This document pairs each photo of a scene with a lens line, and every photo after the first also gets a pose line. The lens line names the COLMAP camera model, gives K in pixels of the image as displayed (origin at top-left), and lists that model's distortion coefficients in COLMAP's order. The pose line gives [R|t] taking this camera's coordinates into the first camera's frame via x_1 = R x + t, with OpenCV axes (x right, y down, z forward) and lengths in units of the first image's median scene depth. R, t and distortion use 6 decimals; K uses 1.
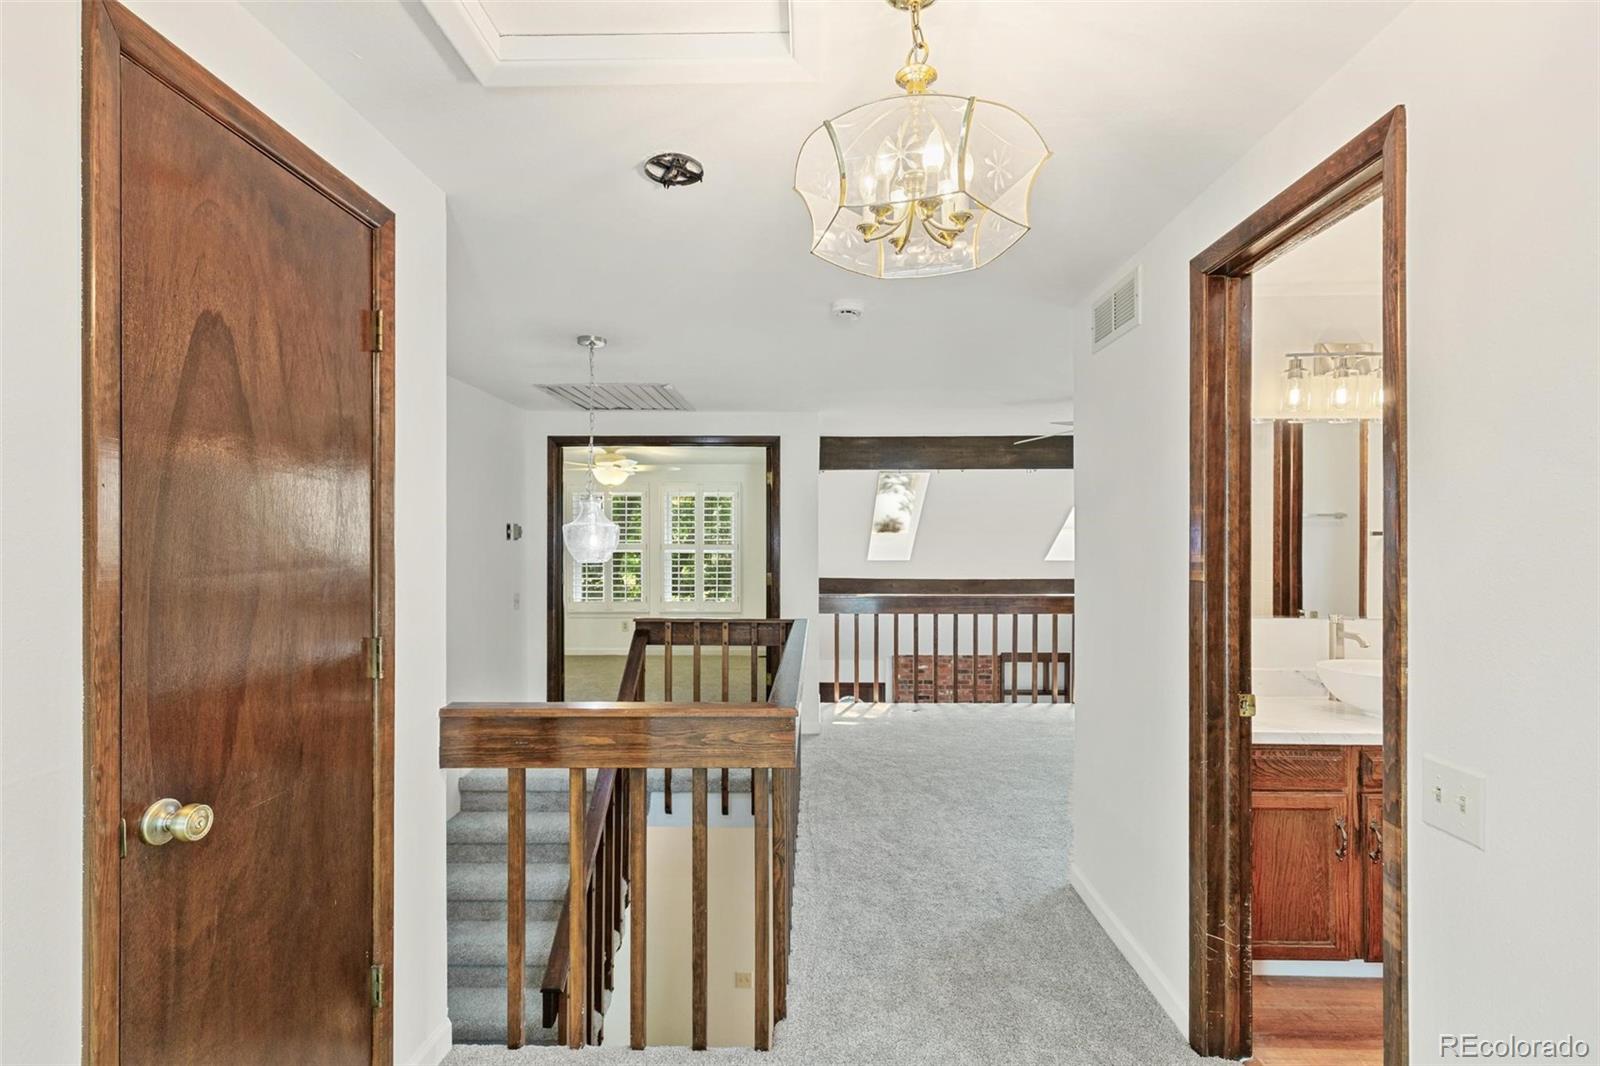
lens RADIAL K [[756.0, 0, 800.0], [0, 756.0, 533.0], [0, 0, 1]] dist [0.000513, -0.000272]
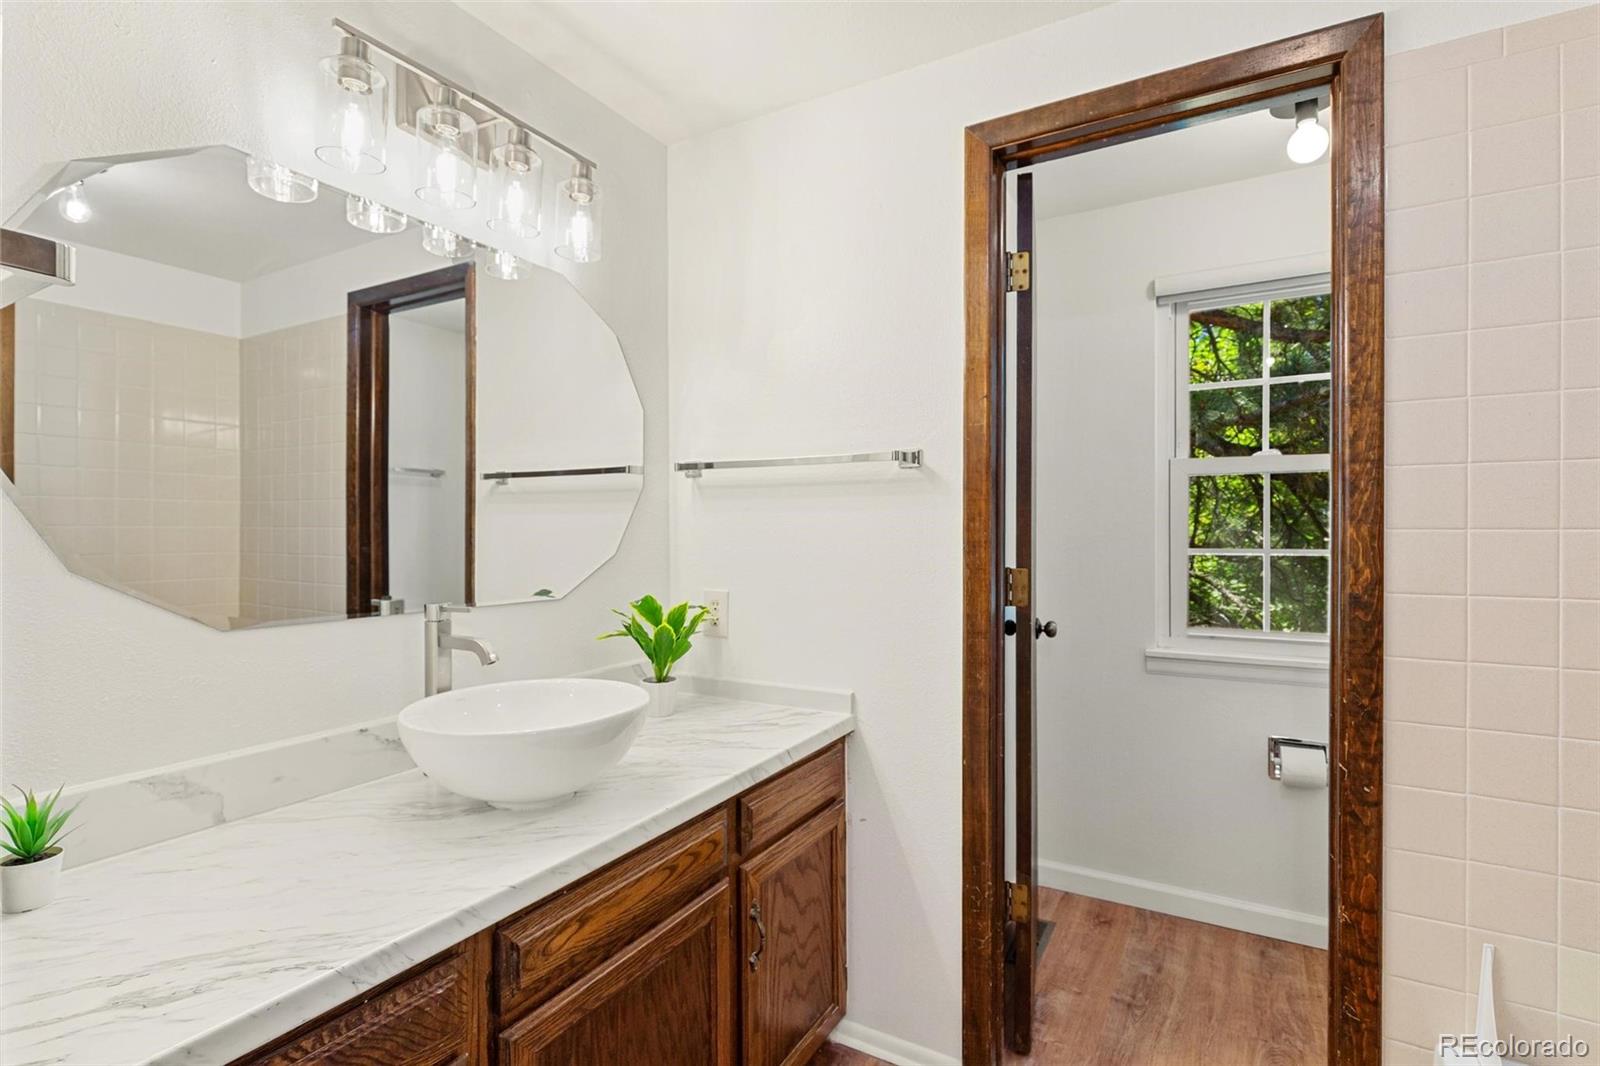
lens RADIAL K [[756.0, 0, 800.0], [0, 756.0, 533.0], [0, 0, 1]] dist [0.000513, -0.000272]
pose [[0.478410, -0.008707, 0.878093, 0.368866], [-0.005026, 0.999907, 0.012653, 0.051231], [-0.878122, -0.010467, 0.478322, 0.527297]]
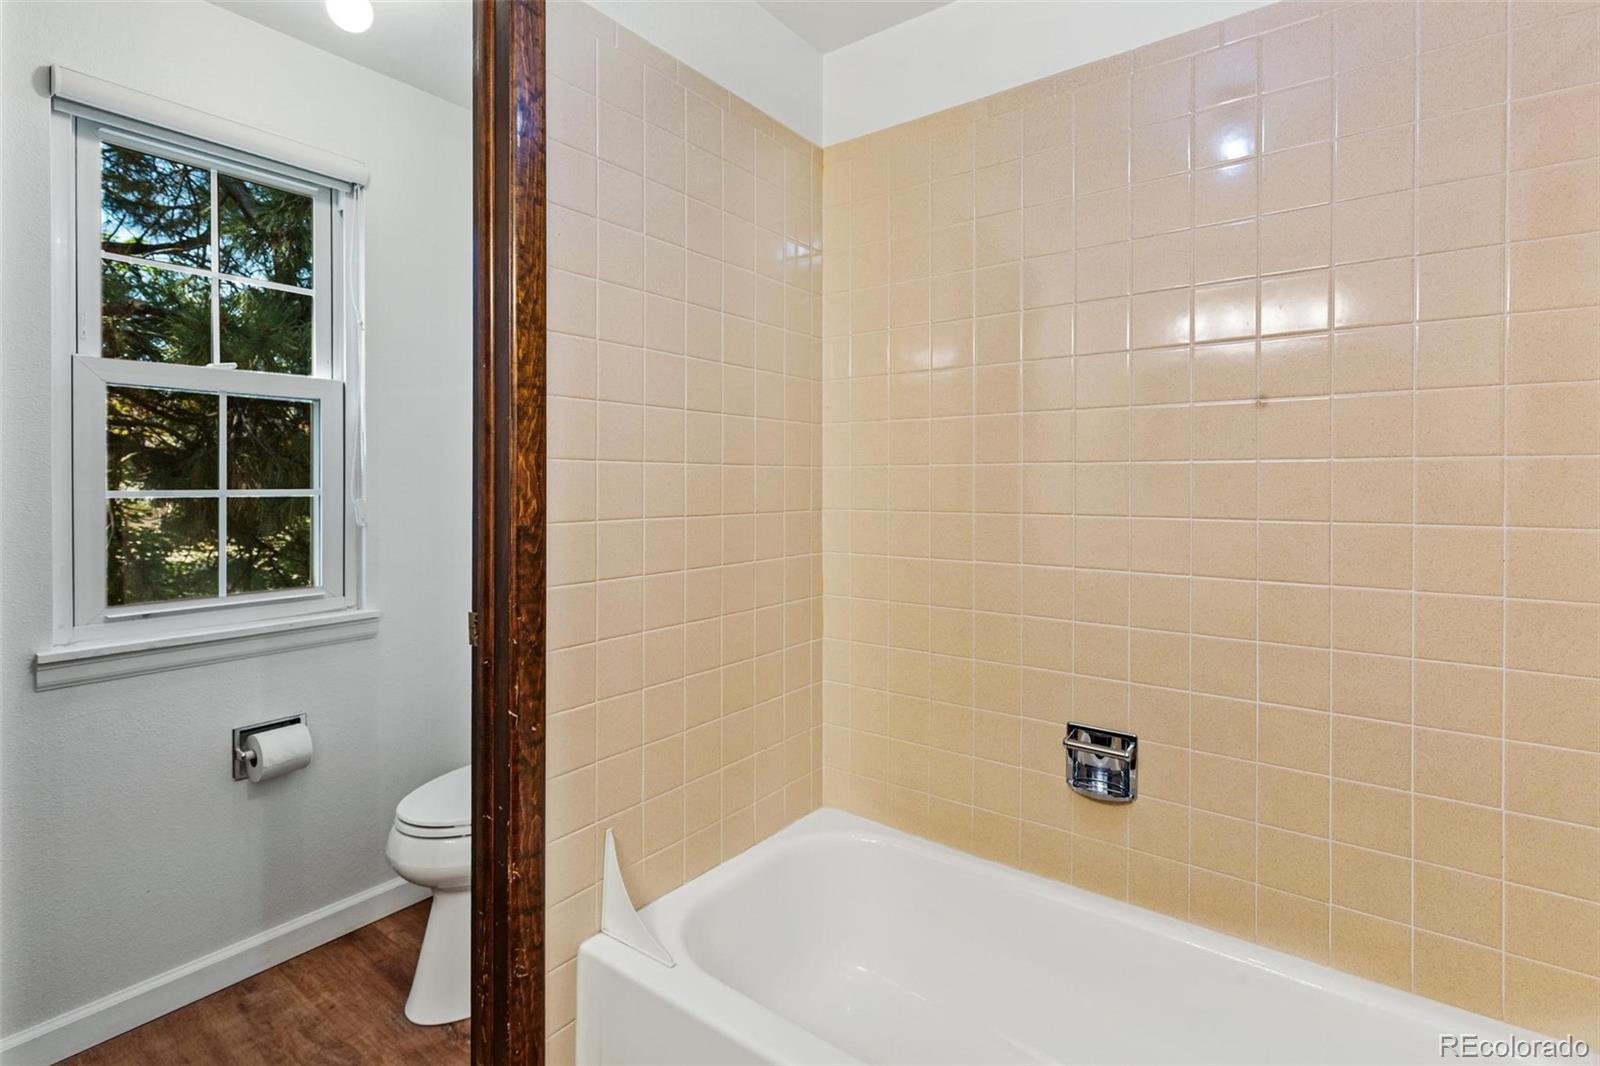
lens RADIAL K [[778.9, 0, 796.9], [0, 778.9, 483.5], [0, 0, 1]] dist [0.003142, -0.000568]
pose [[-0.815254, -0.007683, 0.579053, 0.489434], [-0.010148, 0.999948, -0.001020, 0.061732], [-0.579015, -0.006707, -0.815290, 0.661155]]
